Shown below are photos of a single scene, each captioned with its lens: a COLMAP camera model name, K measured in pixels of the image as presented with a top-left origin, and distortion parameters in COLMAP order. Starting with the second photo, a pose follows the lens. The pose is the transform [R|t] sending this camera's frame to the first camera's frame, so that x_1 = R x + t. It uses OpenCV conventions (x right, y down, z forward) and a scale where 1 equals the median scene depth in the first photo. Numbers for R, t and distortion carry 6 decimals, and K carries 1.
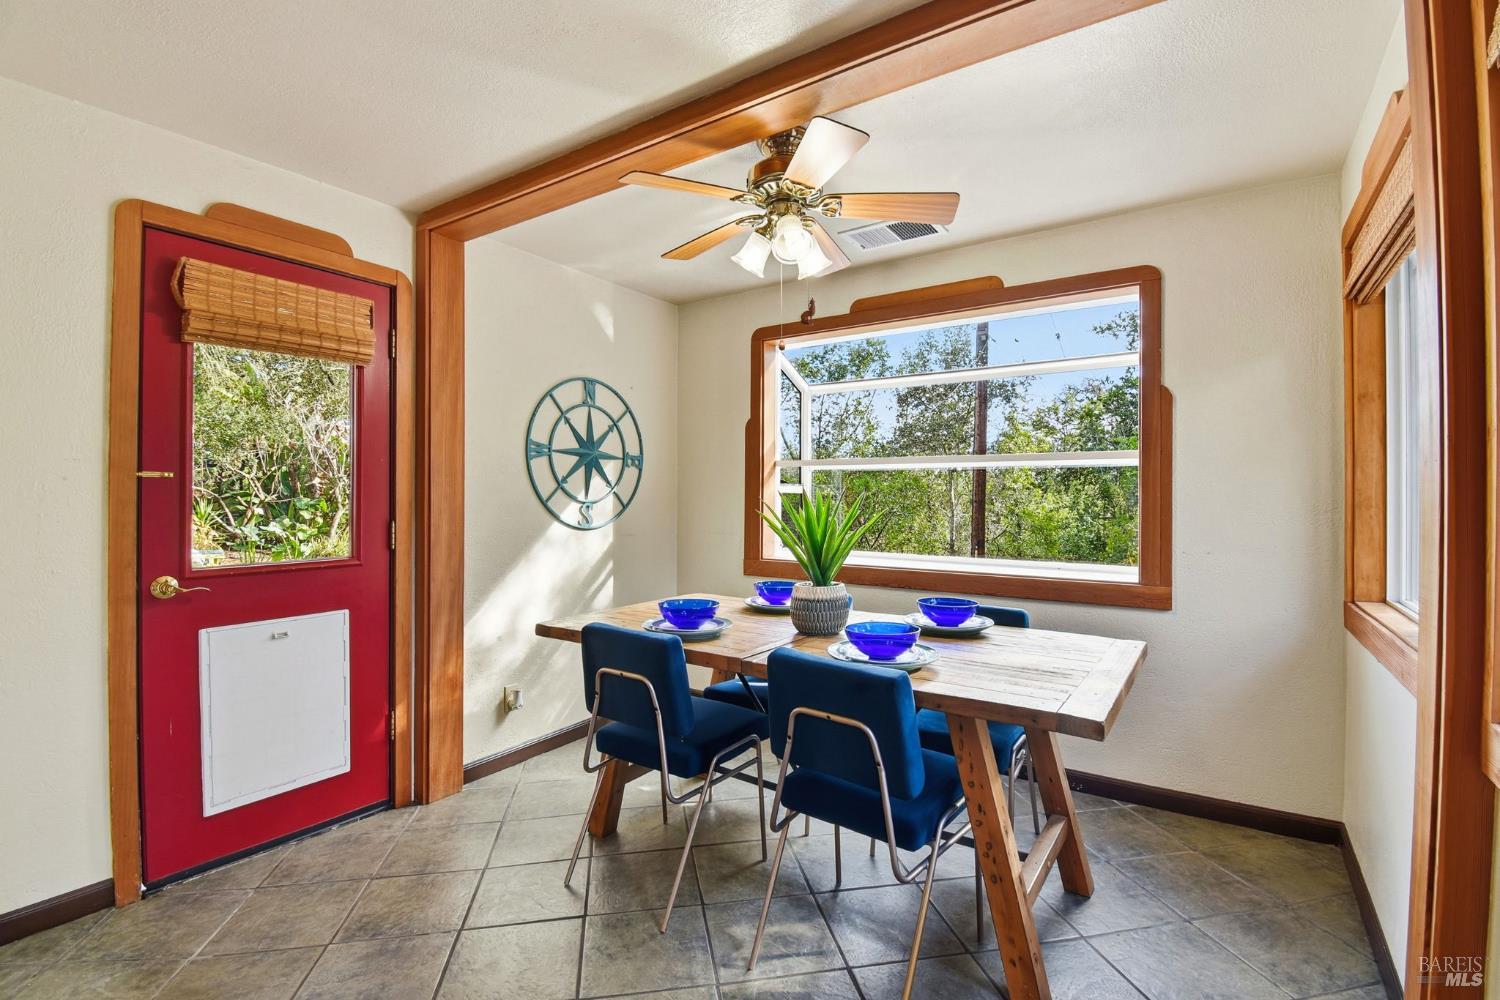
lens RADIAL K [[671.0, 0, 748.9], [0, 671.0, 490.2], [0, 0, 1]] dist [-0.008920, -0.009221]
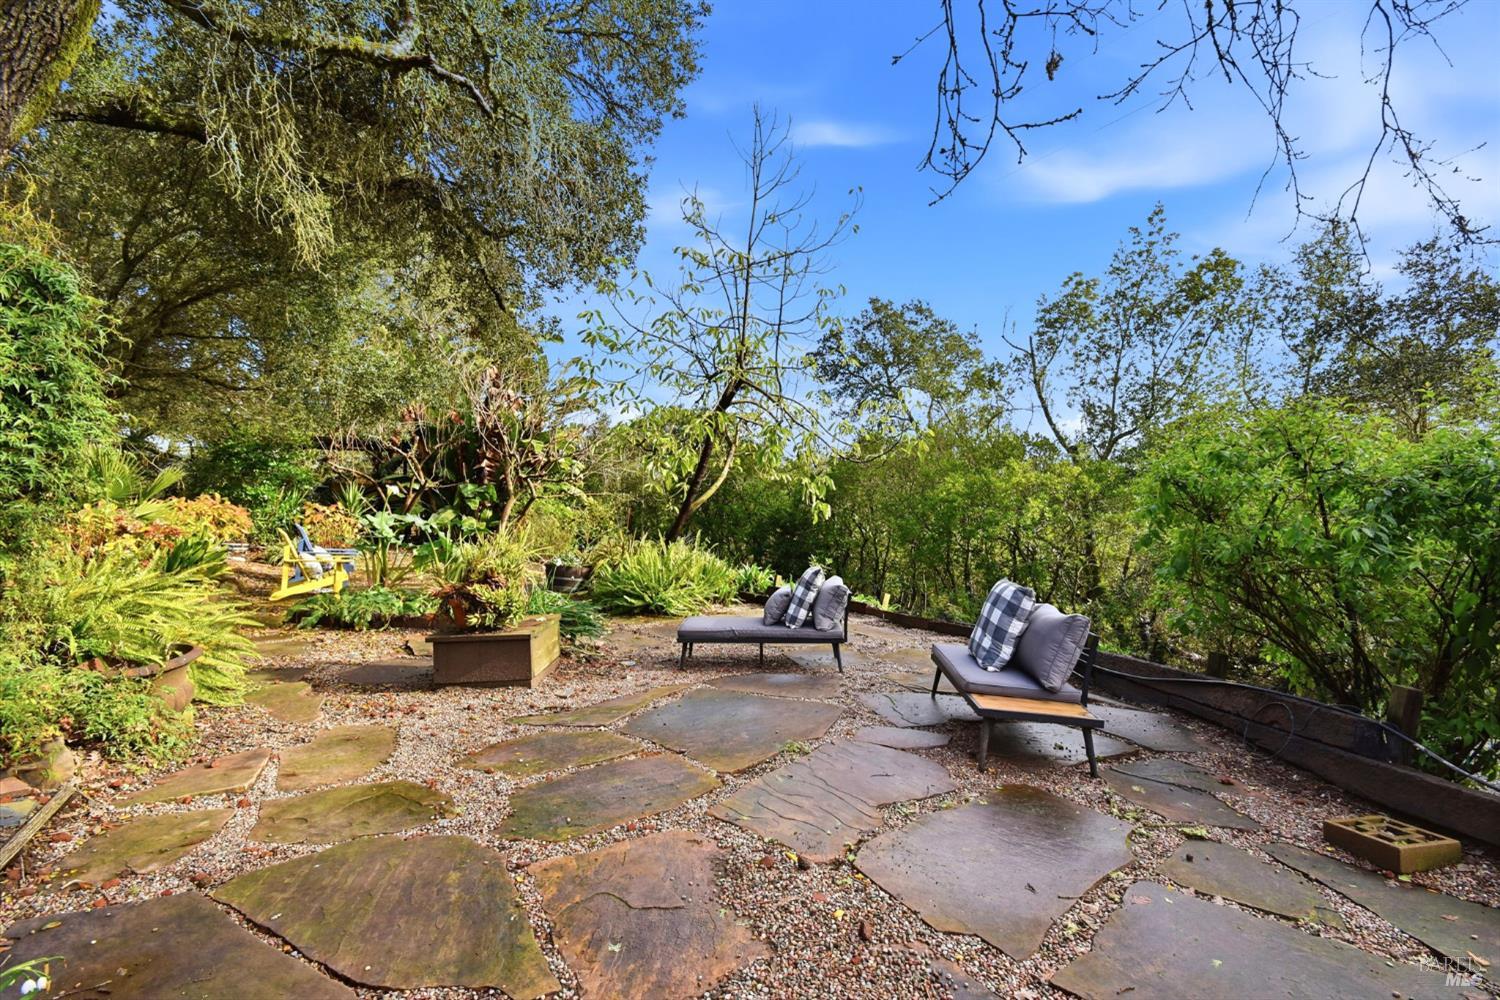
lens RADIAL K [[671.0, 0, 745.5], [0, 671.0, 498.7], [0, 0, 1]] dist [-0.008920, -0.009221]
pose [[0.977686, 0.009140, -0.209873, -0.181924], [-0.007327, 0.999929, 0.009416, 0.020159], [0.209944, -0.007668, 0.977683, 0.293785]]
